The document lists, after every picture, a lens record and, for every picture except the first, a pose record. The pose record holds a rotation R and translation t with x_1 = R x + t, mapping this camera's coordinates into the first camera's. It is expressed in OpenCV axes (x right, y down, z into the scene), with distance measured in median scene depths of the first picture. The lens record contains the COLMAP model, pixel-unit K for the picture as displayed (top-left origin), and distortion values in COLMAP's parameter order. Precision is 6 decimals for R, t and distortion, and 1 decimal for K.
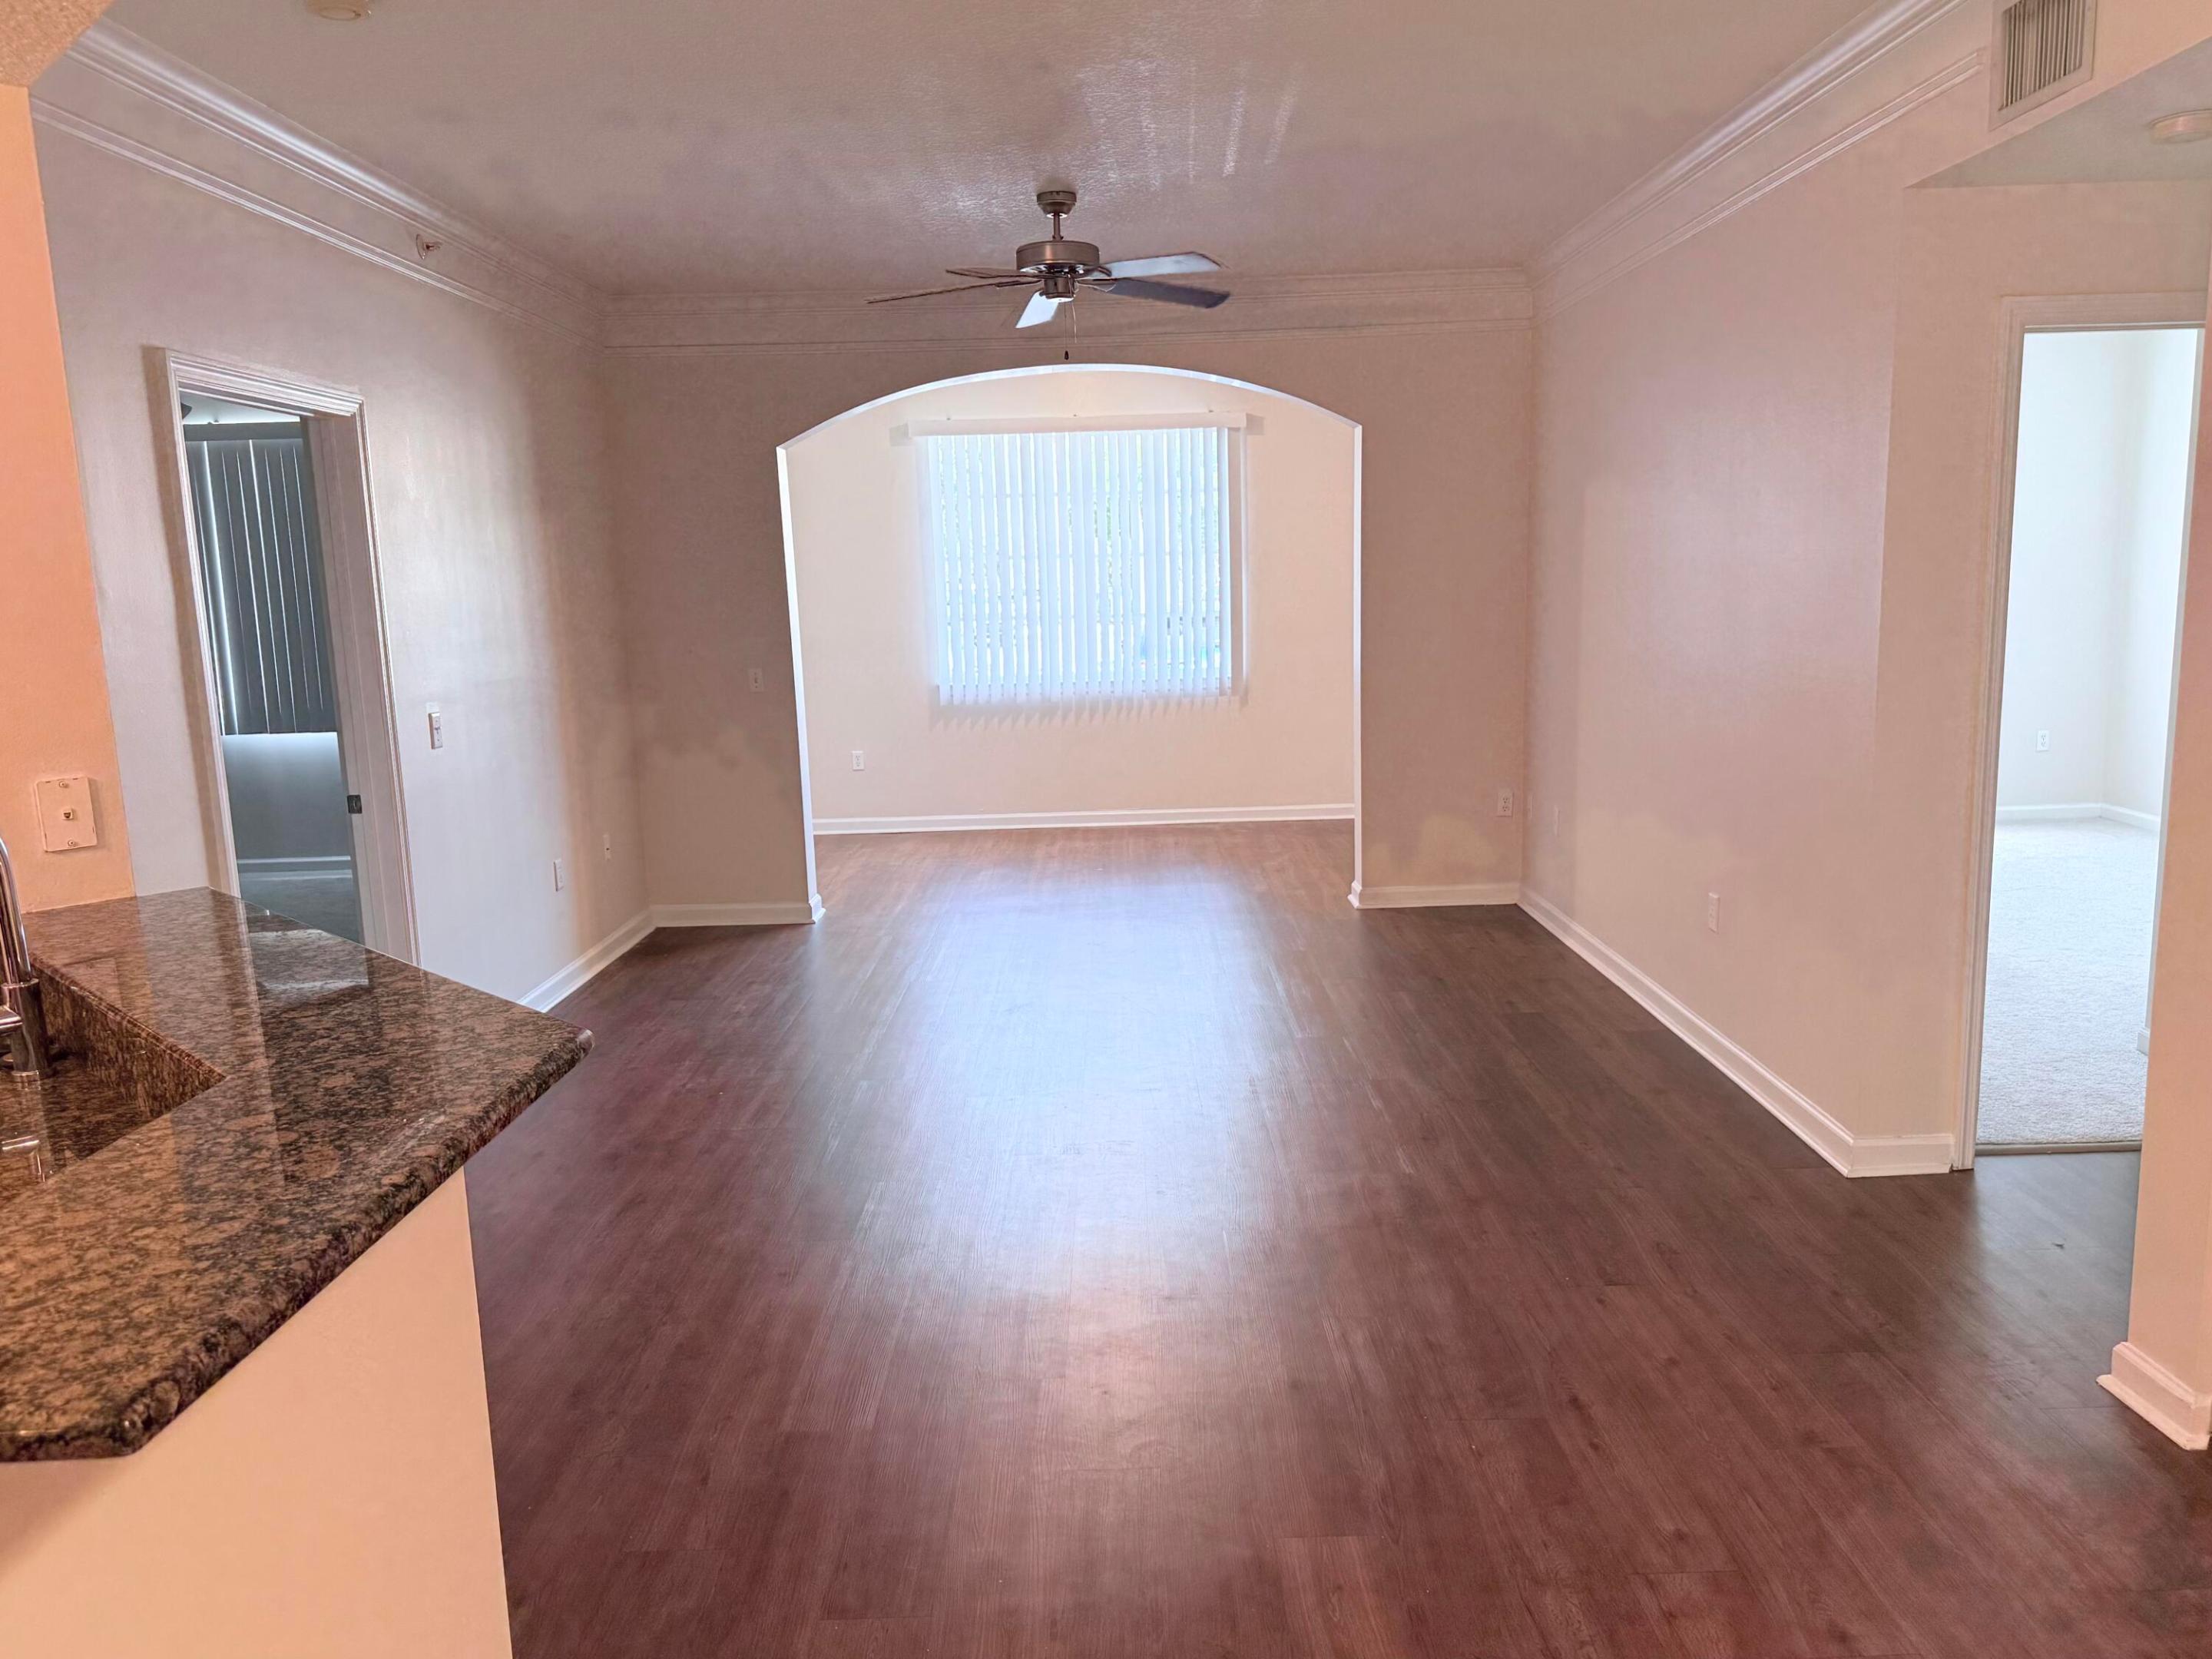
lens RADIAL K [[1585.9, 0, 1108.7], [0, 1585.9, 840.6], [0, 0, 1]] dist [0.095086, -0.135964]
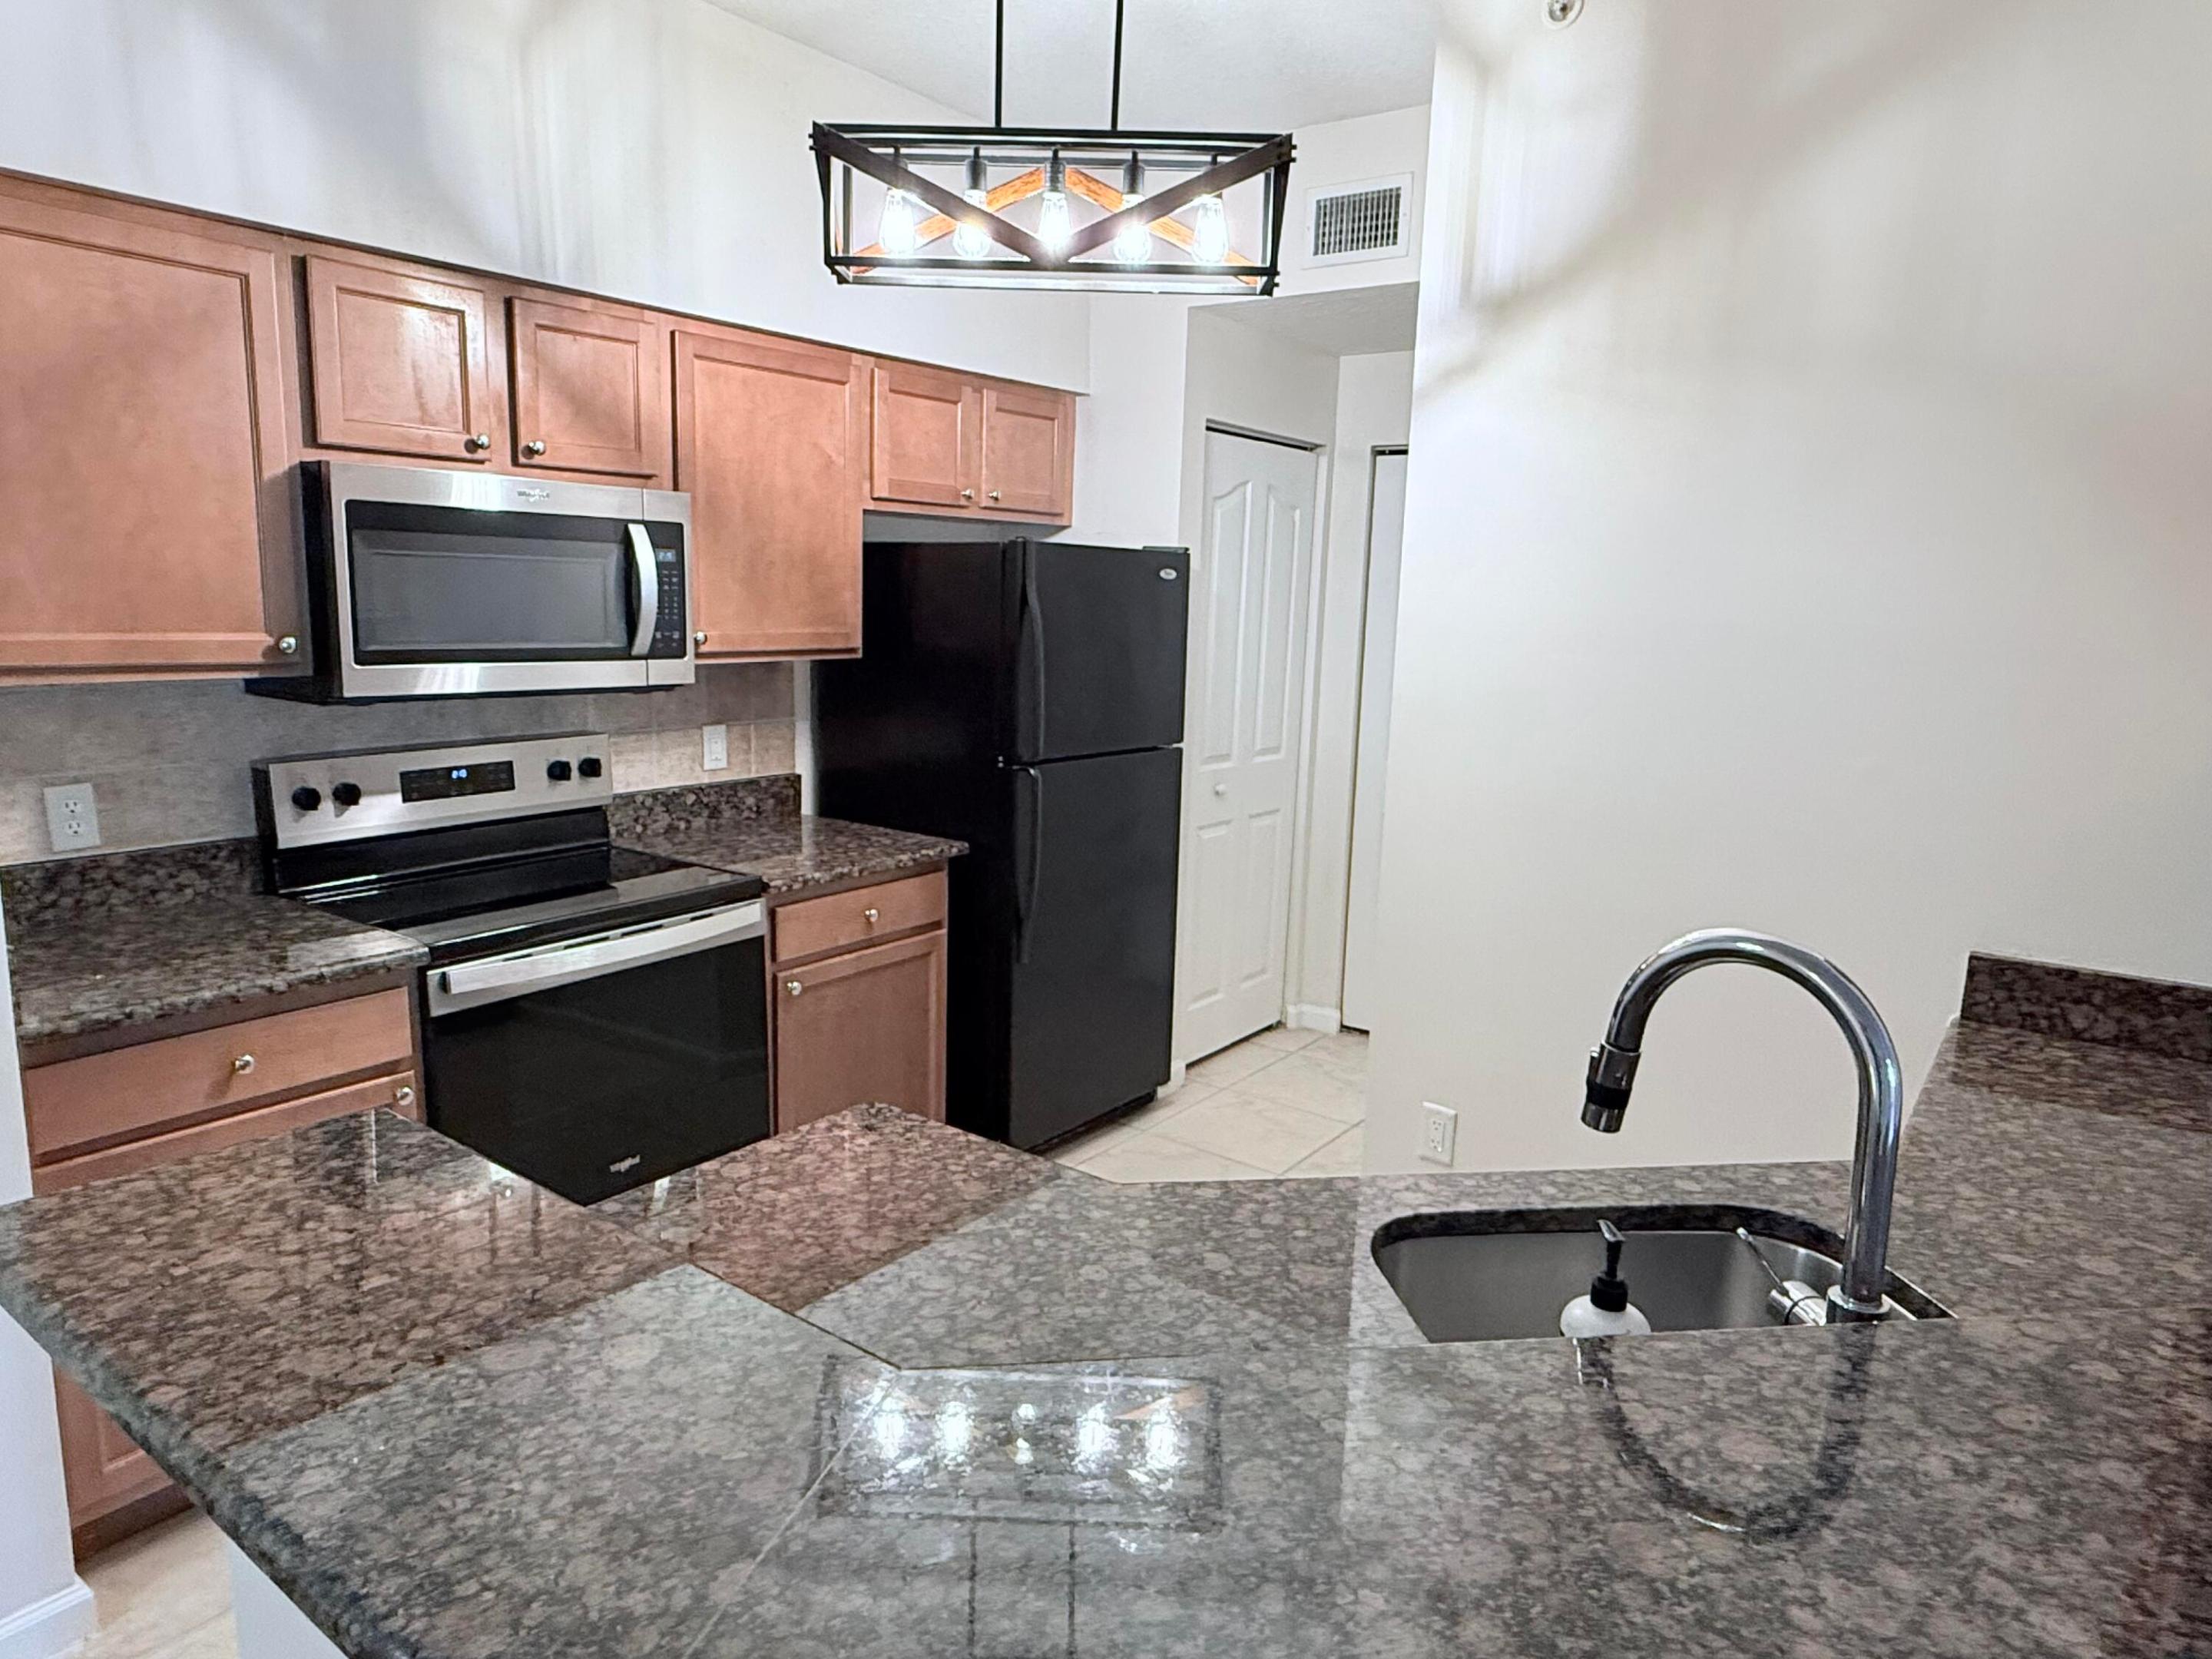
lens RADIAL K [[1384.6, 0, 1106.0], [0, 1384.6, 829.5], [0, 0, 1]] dist [-0.002376, -0.001379]
pose [[-0.587548, 0.153916, -0.794416, -0.090082], [-0.145092, 0.945794, 0.290554, -0.109377], [0.796075, 0.285978, -0.533367, 0.622183]]
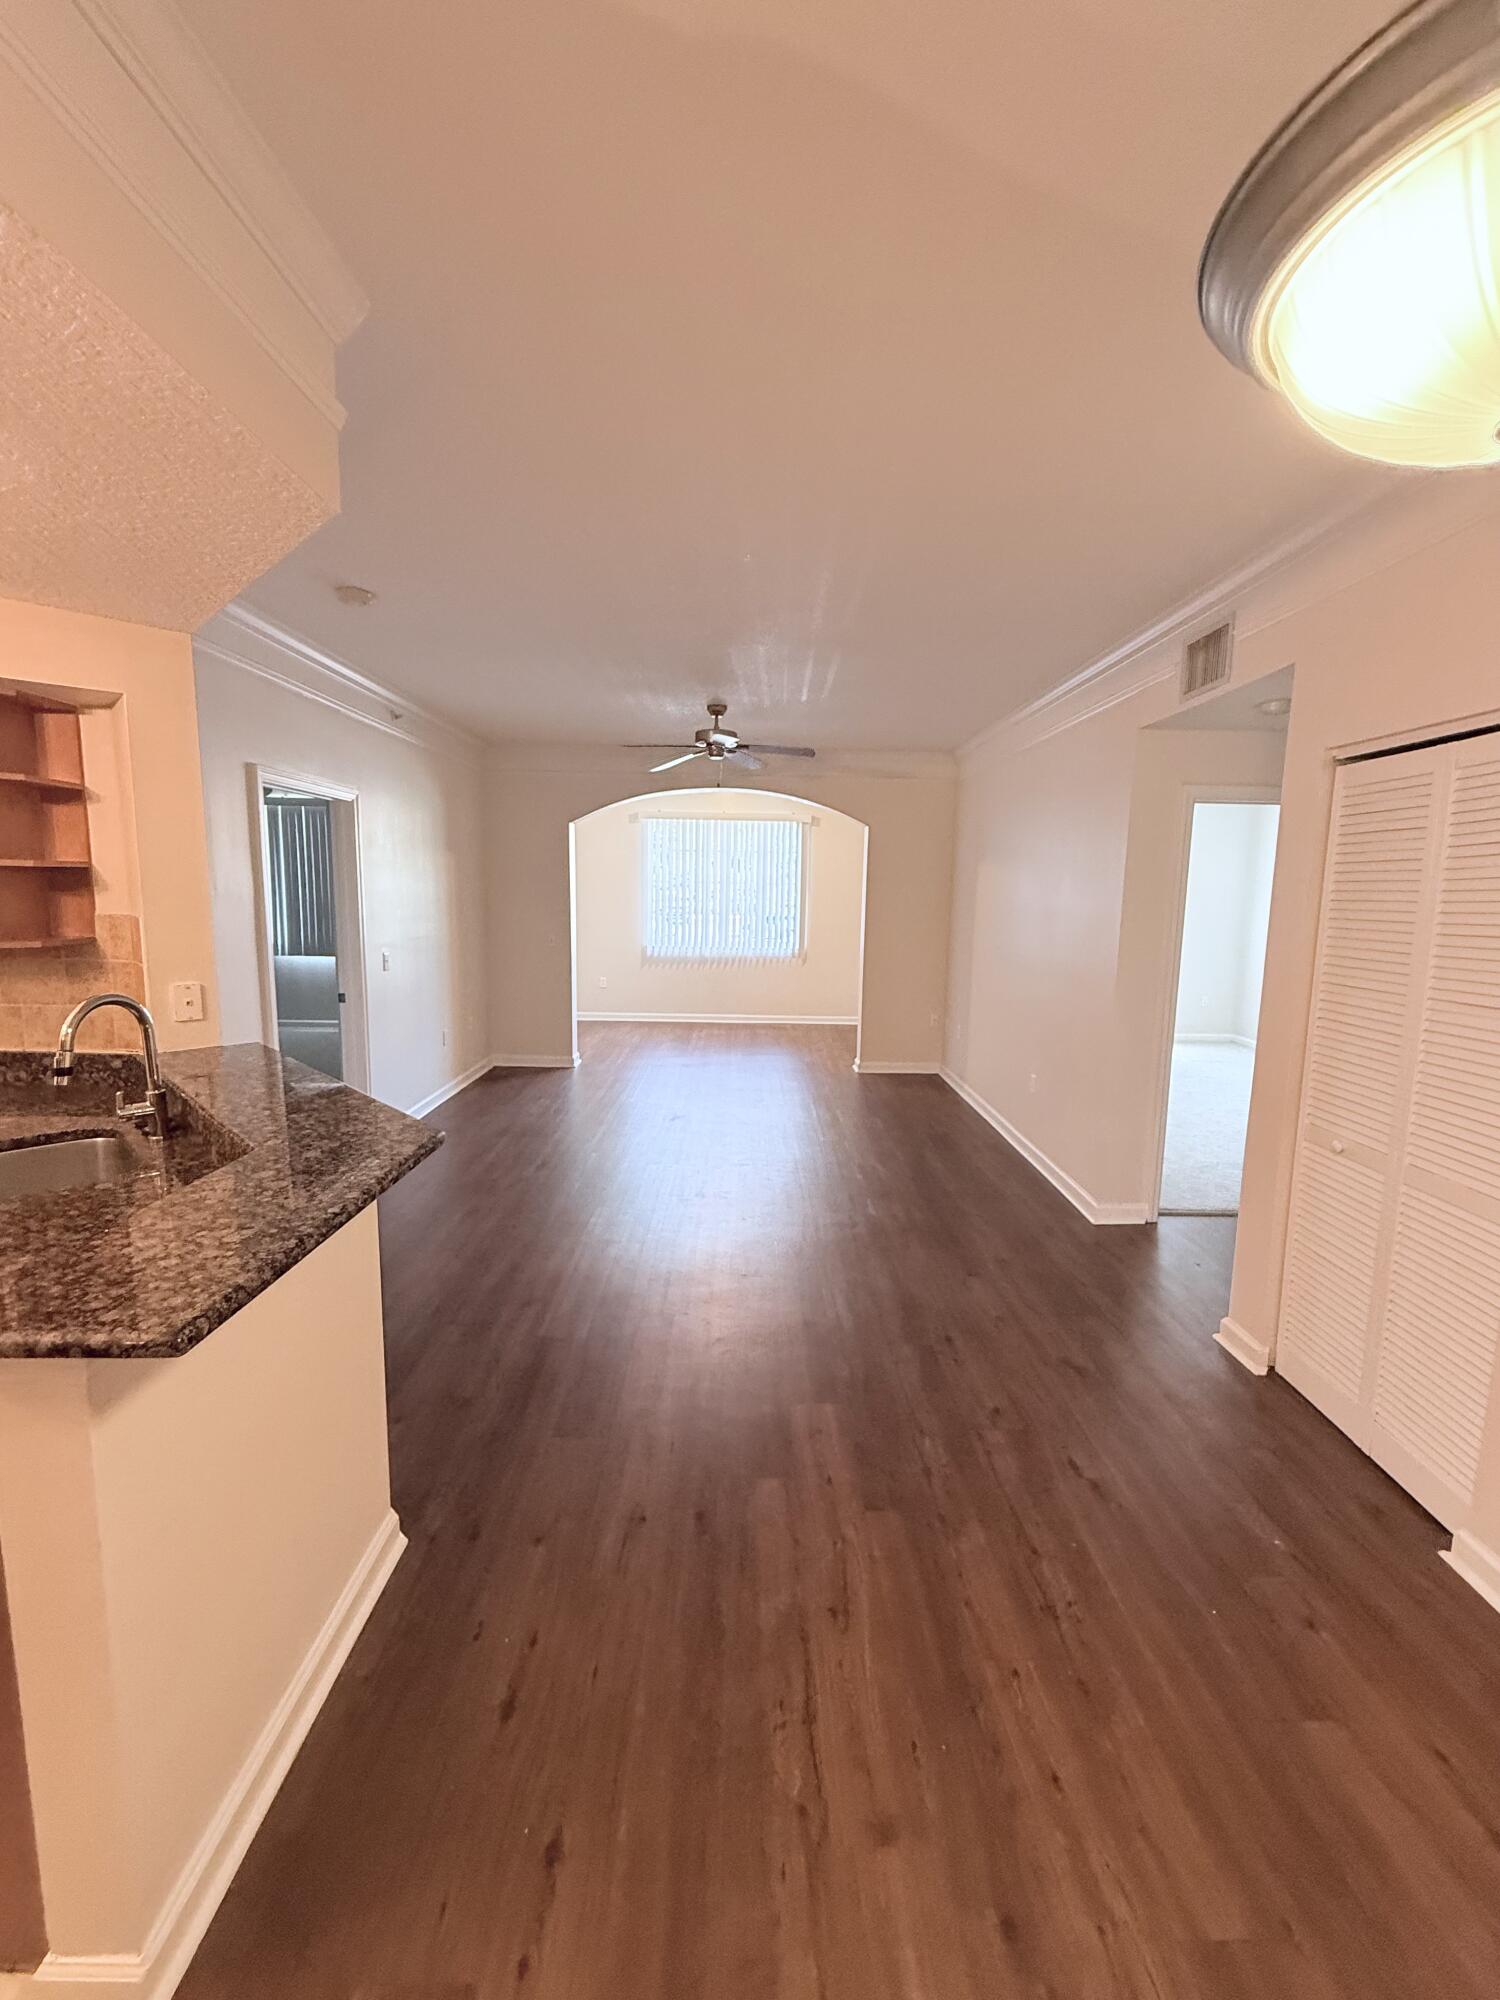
lens RADIAL K [[823.8, 0, 750.0], [0, 823.8, 1000.0], [0, 0, 1]] dist [-0.000666, 0.000003]
pose [[0.998778, 0.046696, 0.016211, 0.012874], [-0.046146, 0.998397, -0.032766, -0.013680], [-0.017715, 0.031978, 0.999332, -0.006687]]
